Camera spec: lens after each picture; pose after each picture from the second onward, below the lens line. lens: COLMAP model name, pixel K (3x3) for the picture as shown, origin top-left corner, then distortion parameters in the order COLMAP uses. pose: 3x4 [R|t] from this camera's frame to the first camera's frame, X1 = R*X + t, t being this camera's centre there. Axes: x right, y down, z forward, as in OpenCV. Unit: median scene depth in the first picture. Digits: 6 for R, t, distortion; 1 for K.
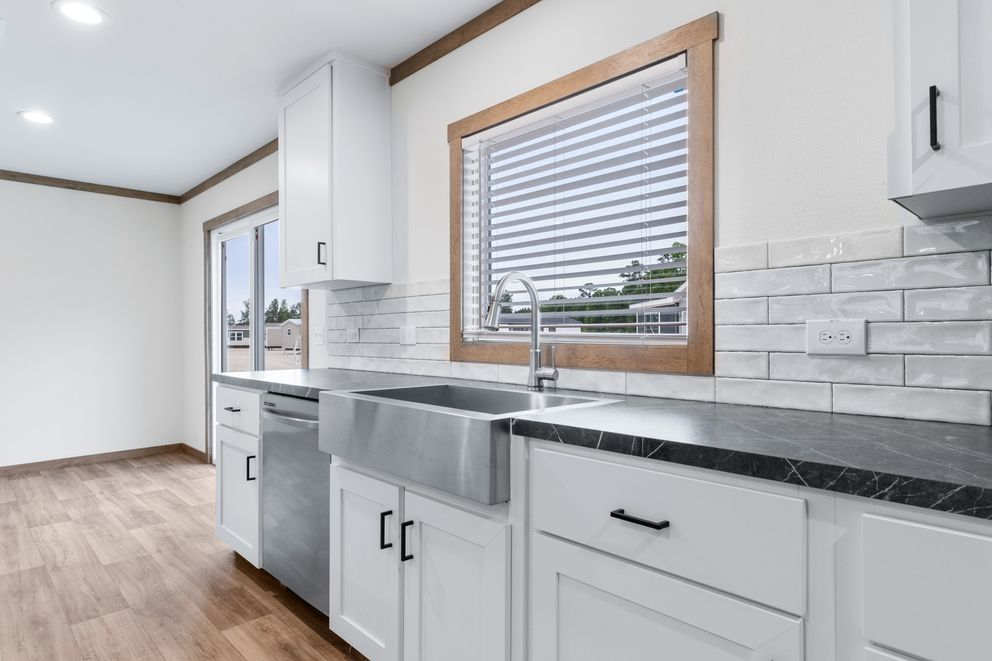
lens RADIAL K [[563.4, 0, 495.3], [0, 563.4, 332.4], [0, 0, 1]] dist [0.003078, 0.002358]
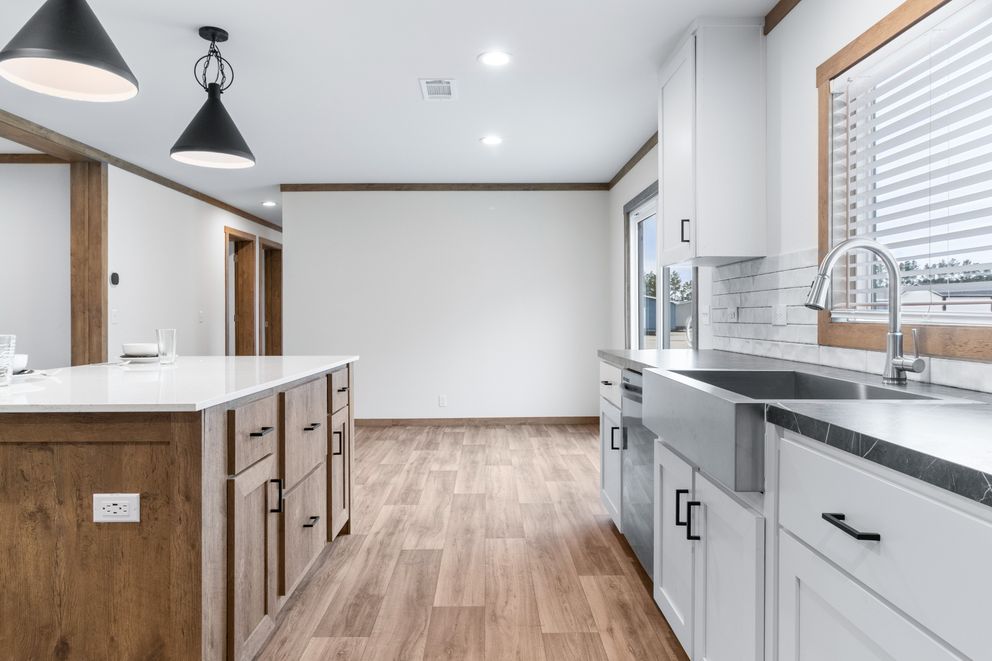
lens RADIAL K [[637.2, 0, 493.1], [0, 637.2, 316.0], [0, 0, 1]] dist [-0.000211, 0.000635]
pose [[0.727352, 0.004276, -0.686252, 0.231582], [0.000439, 0.999977, 0.006696, 0.000273], [0.686265, -0.005172, 0.727333, -0.038918]]
